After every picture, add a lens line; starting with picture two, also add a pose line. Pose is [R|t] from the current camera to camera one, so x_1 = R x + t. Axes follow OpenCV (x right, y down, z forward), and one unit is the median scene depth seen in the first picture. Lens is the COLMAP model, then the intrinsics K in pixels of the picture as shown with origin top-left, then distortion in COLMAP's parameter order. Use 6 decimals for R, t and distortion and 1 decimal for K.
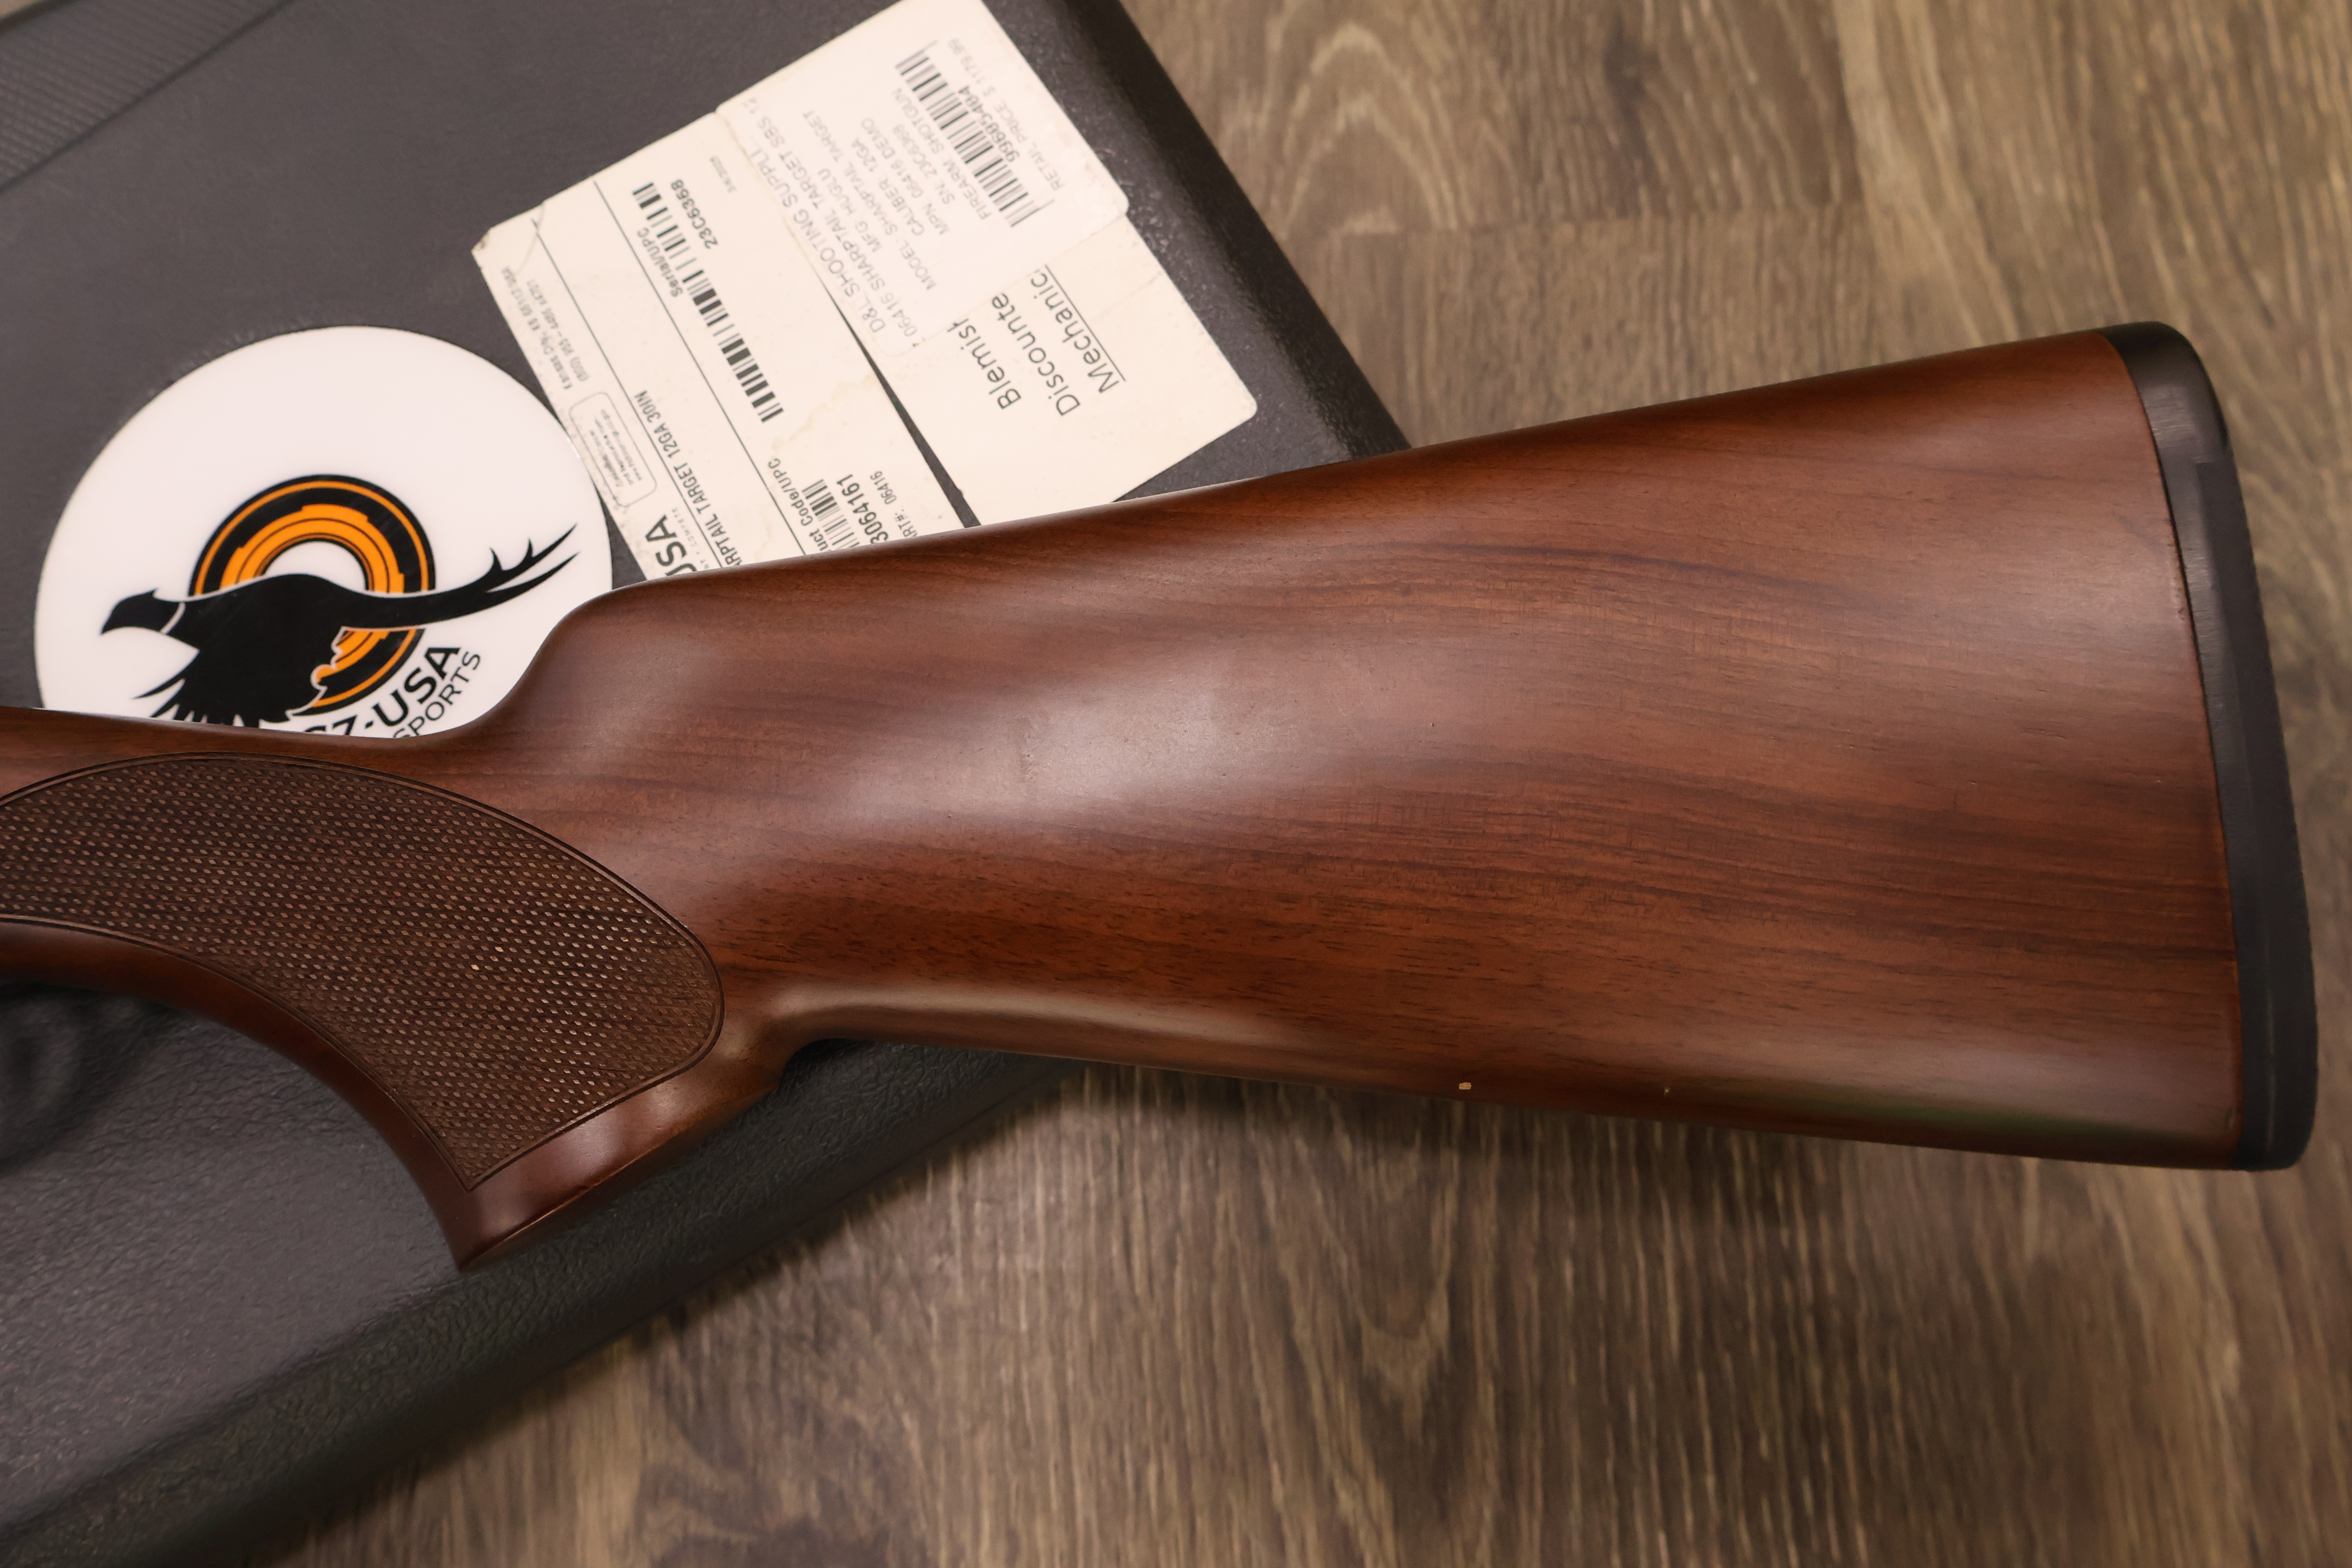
lens RADIAL K [[2130.3, 0, 1181.4], [0, 2130.3, 747.7], [0, 0, 1]] dist [0.002529, -0.000615]
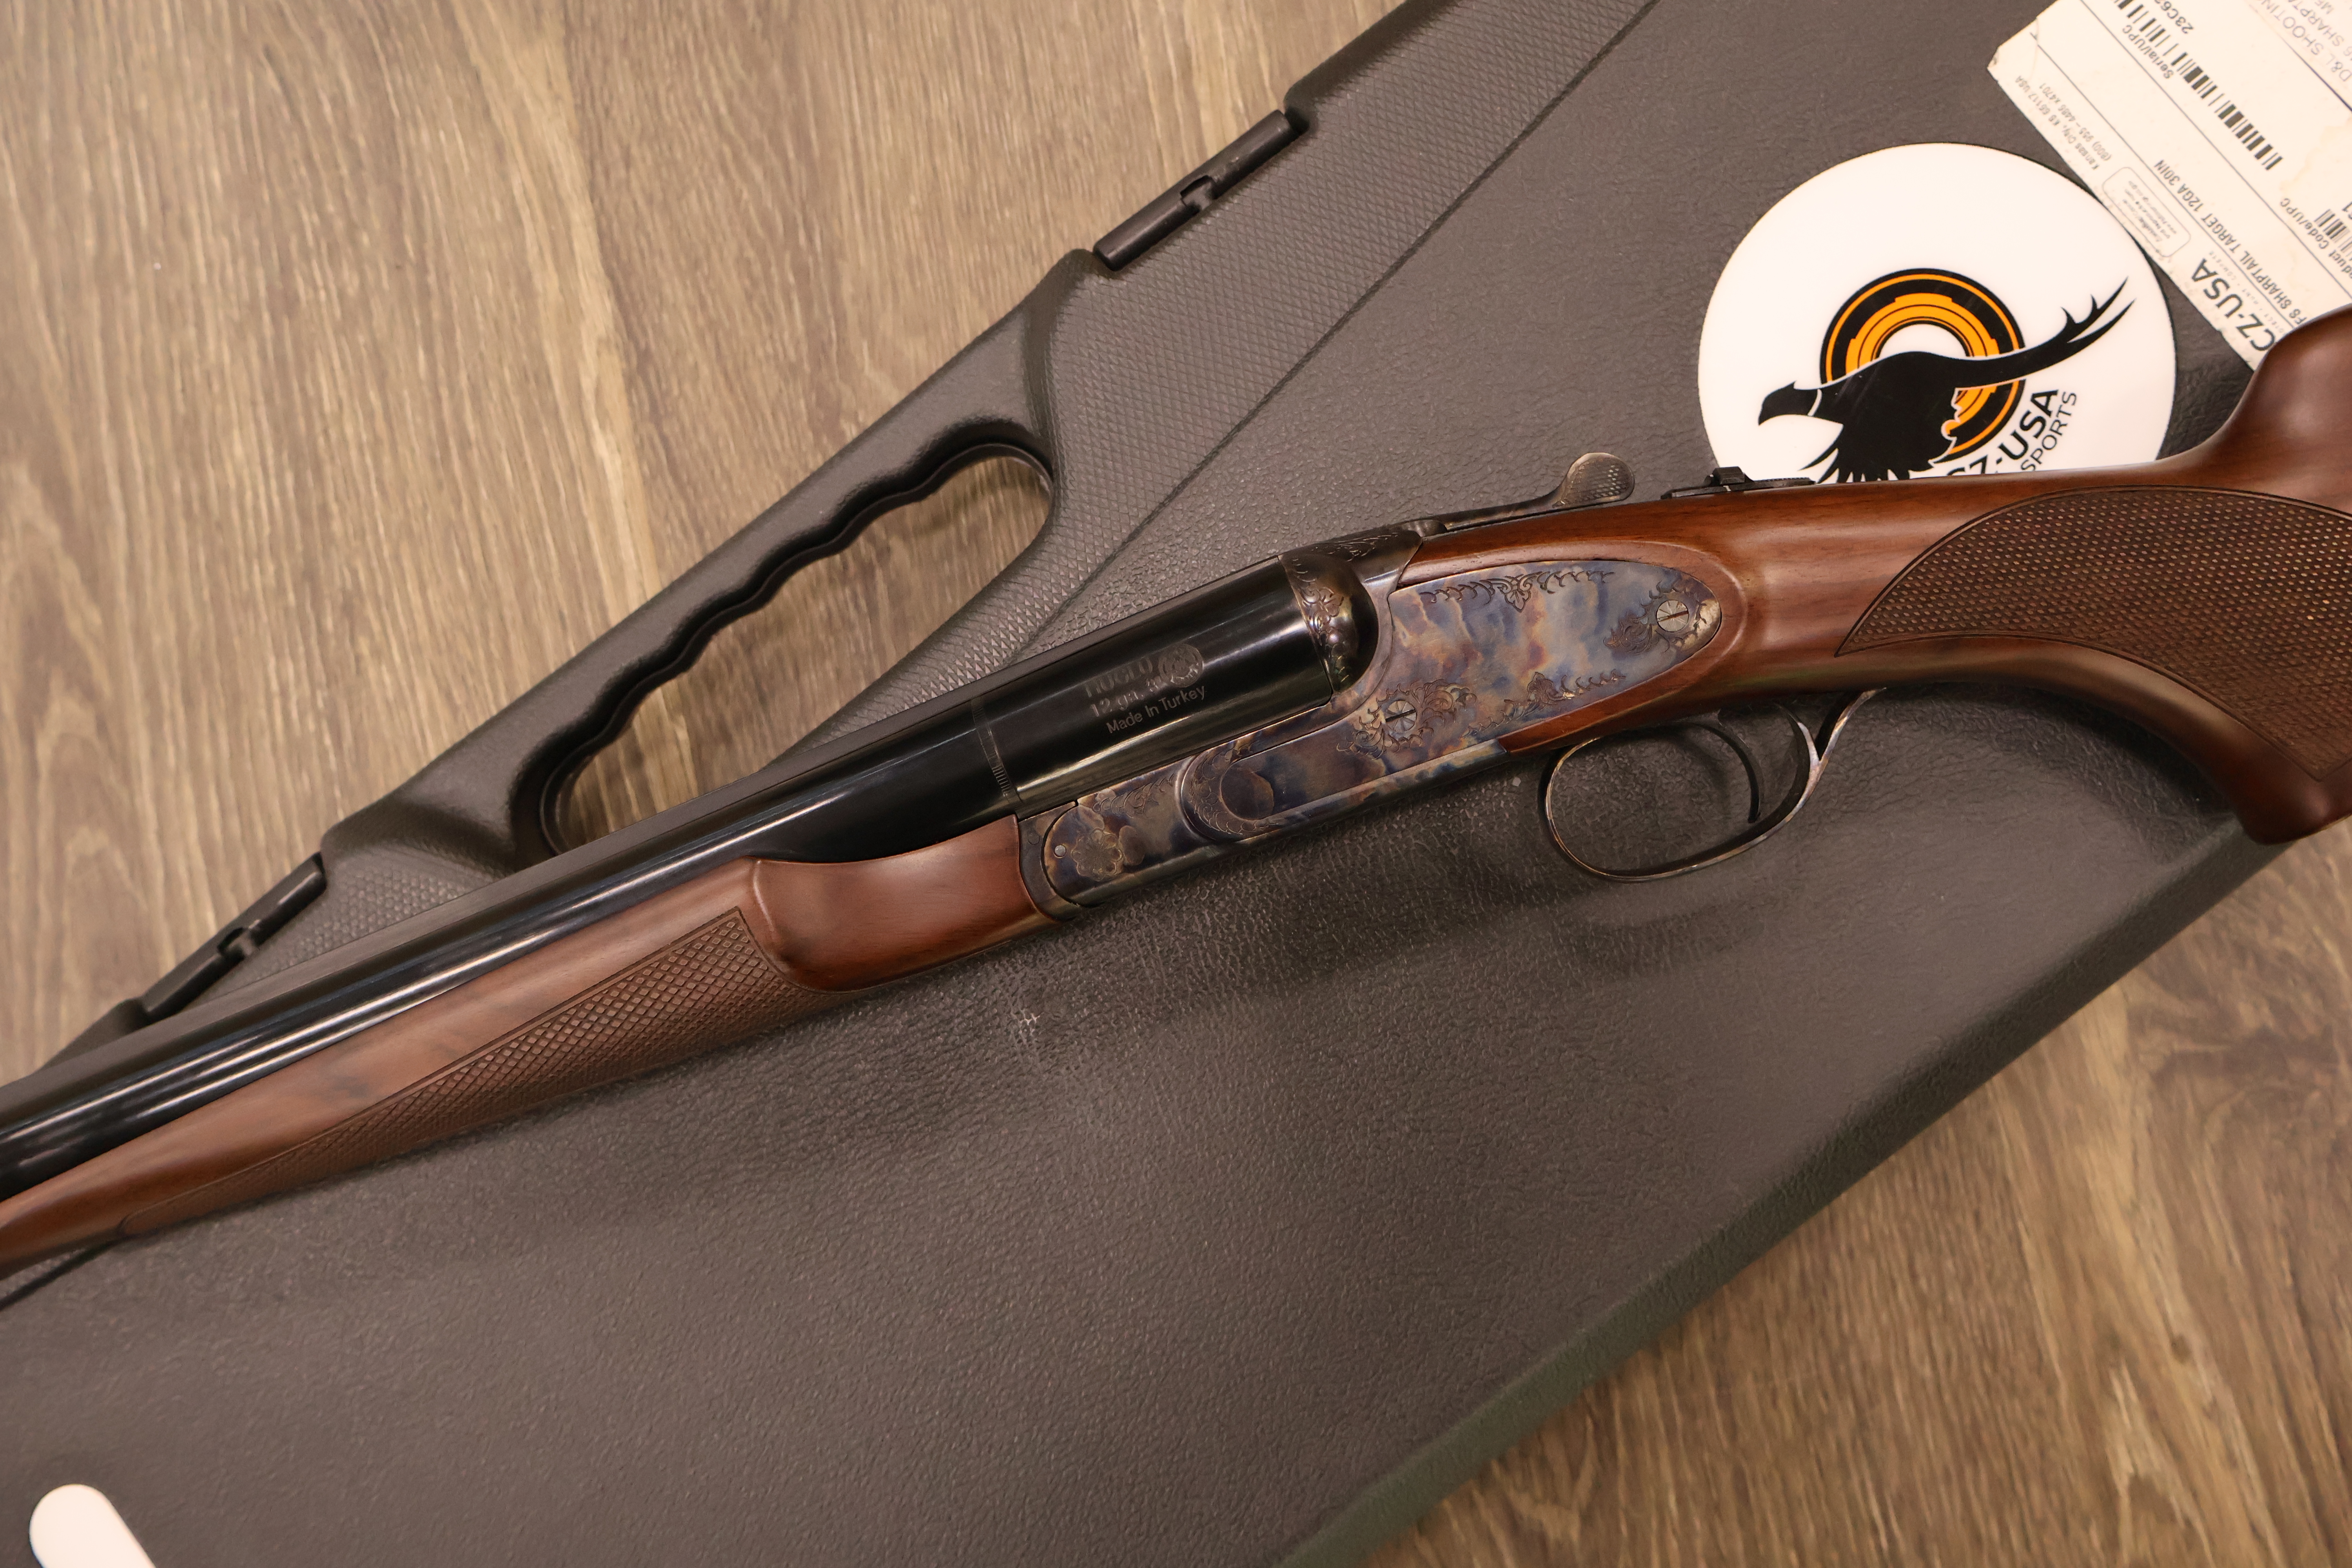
lens RADIAL K [[2097.5, 0, 1178.0], [0, 2097.5, 768.0], [0, 0, 1]] dist [-0.006032, 0.001040]
pose [[0.987110, -0.146597, -0.064216, -0.791277], [0.154605, 0.977157, 0.145816, -0.087848], [0.041373, -0.153865, 0.987225, -0.283685]]
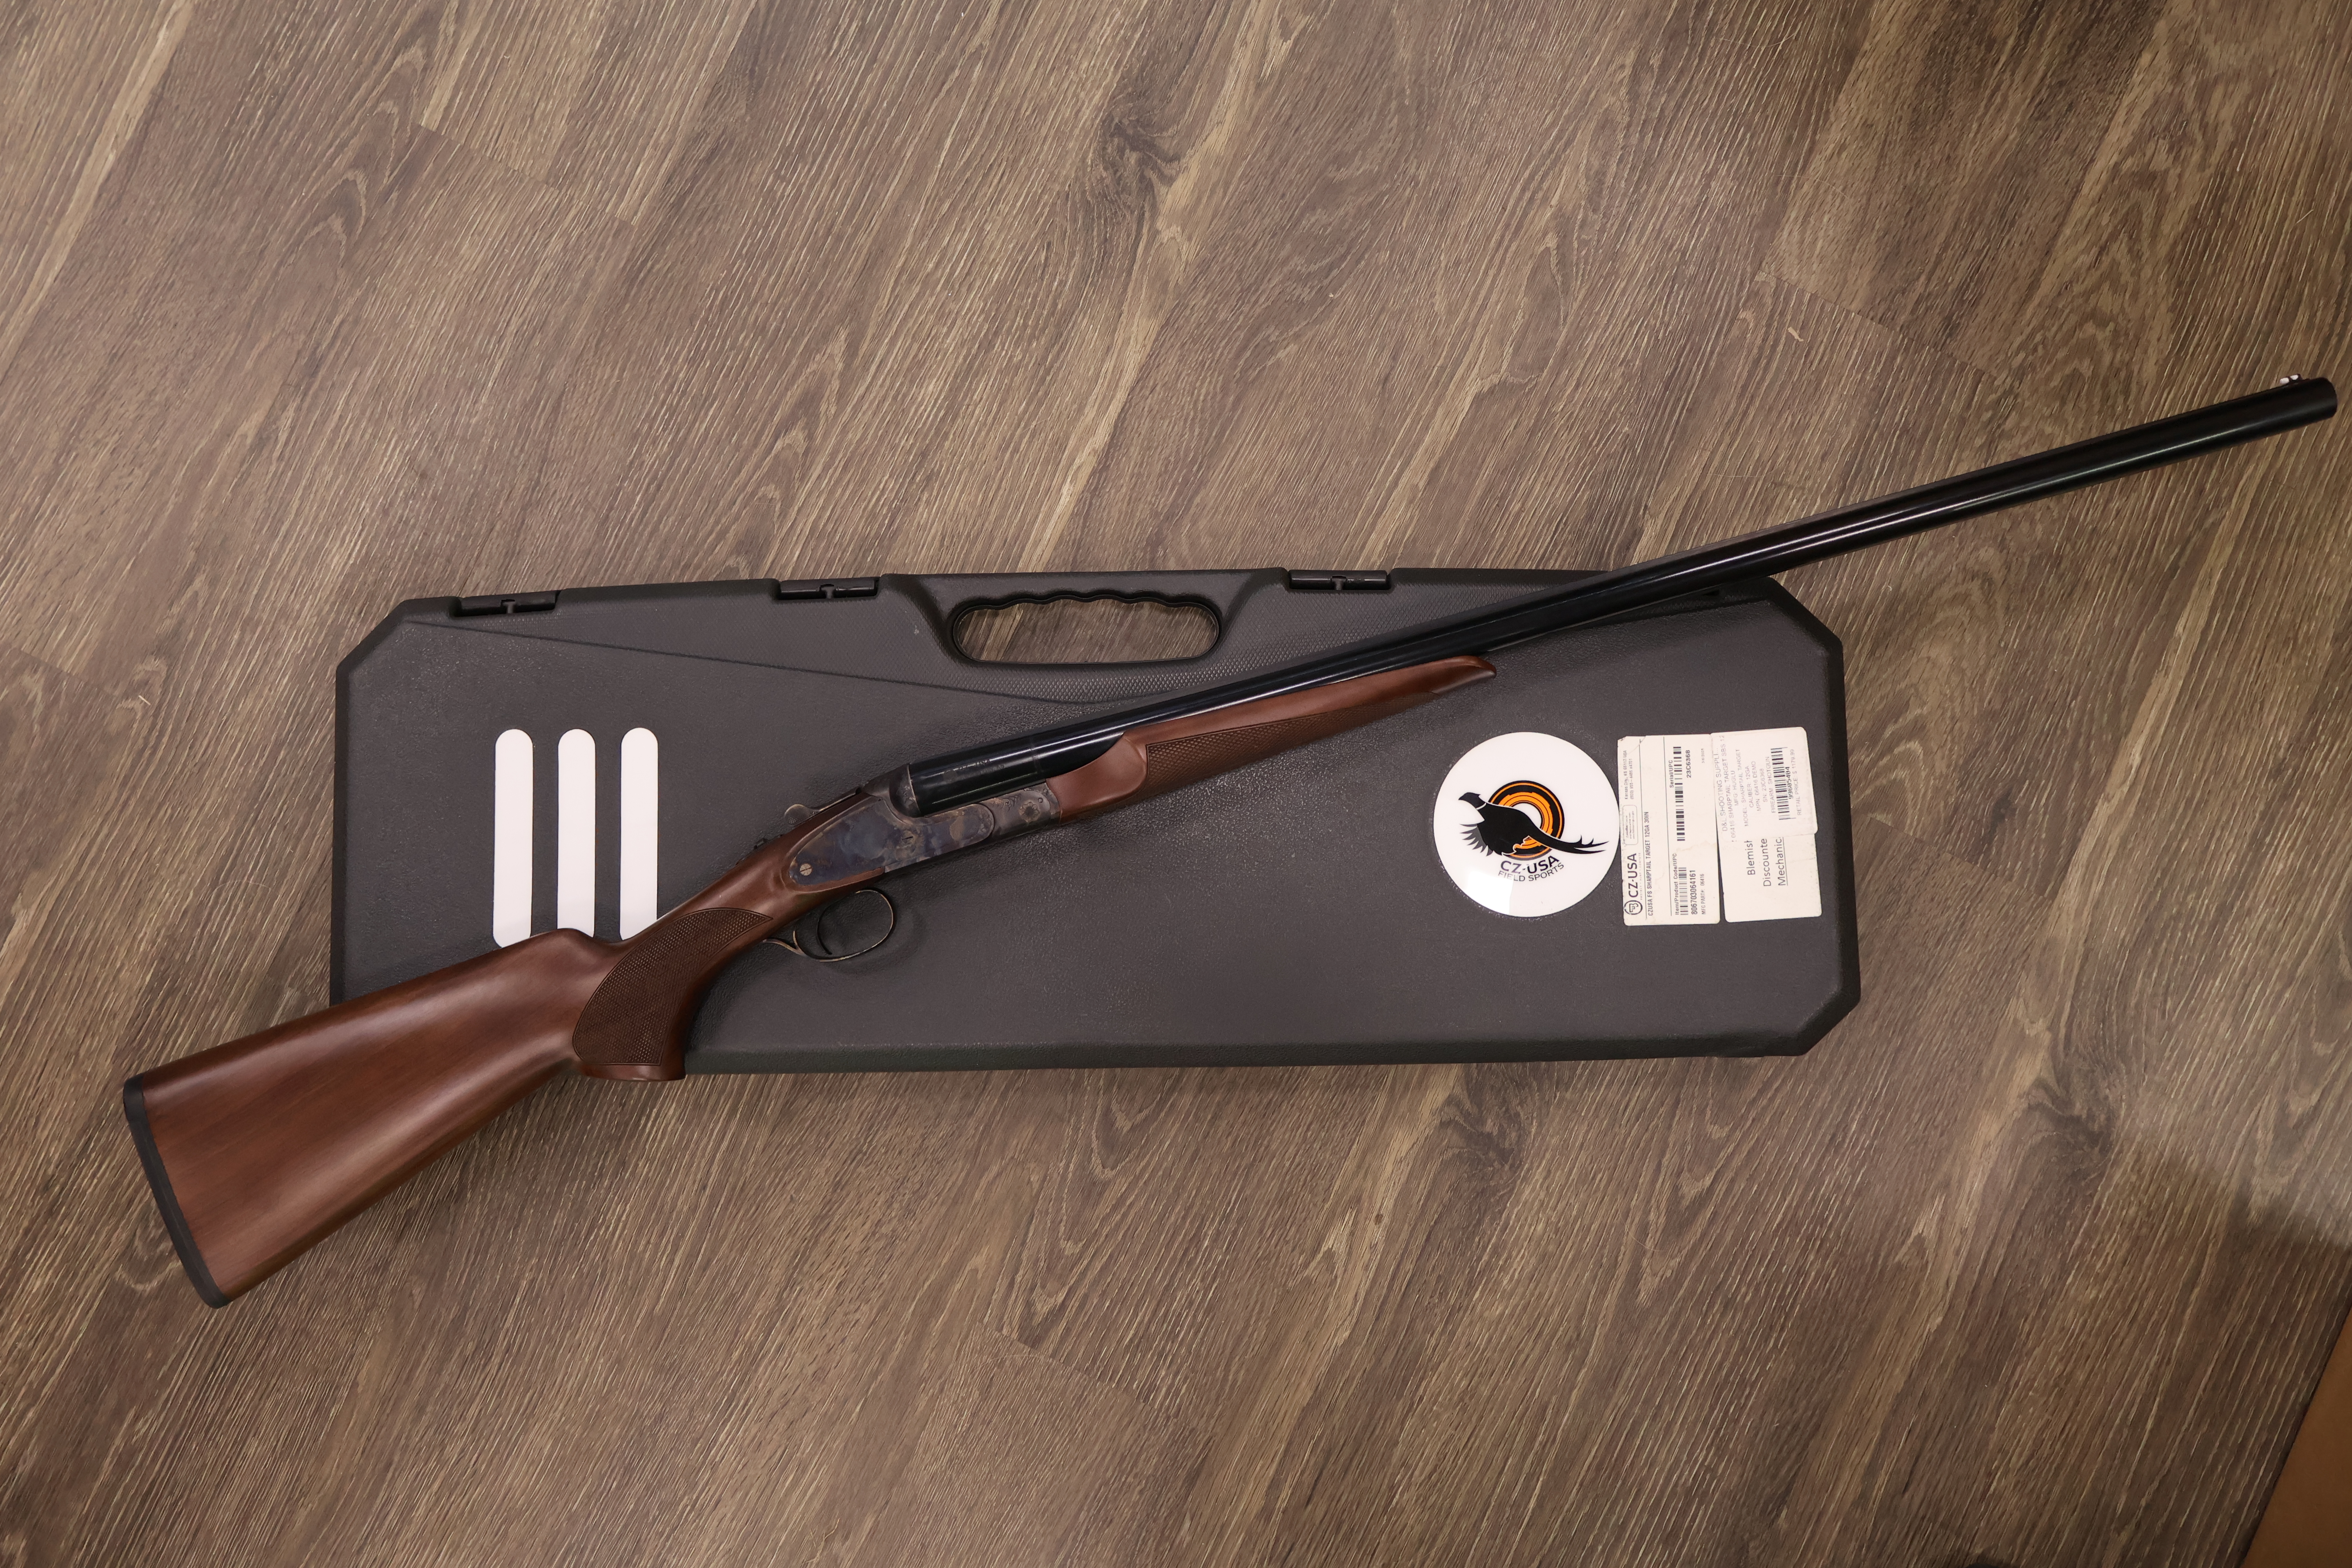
lens RADIAL K [[2020.5, 0, 1176.0], [0, 2020.5, 784.0], [0, 0, 1]] dist [-0.017582, 0.003042]
pose [[0.876675, 0.478907, -0.045695, -0.739672], [-0.463535, 0.866299, 0.186176, -0.431591], [0.128747, -0.142035, 0.981453, -1.968983]]
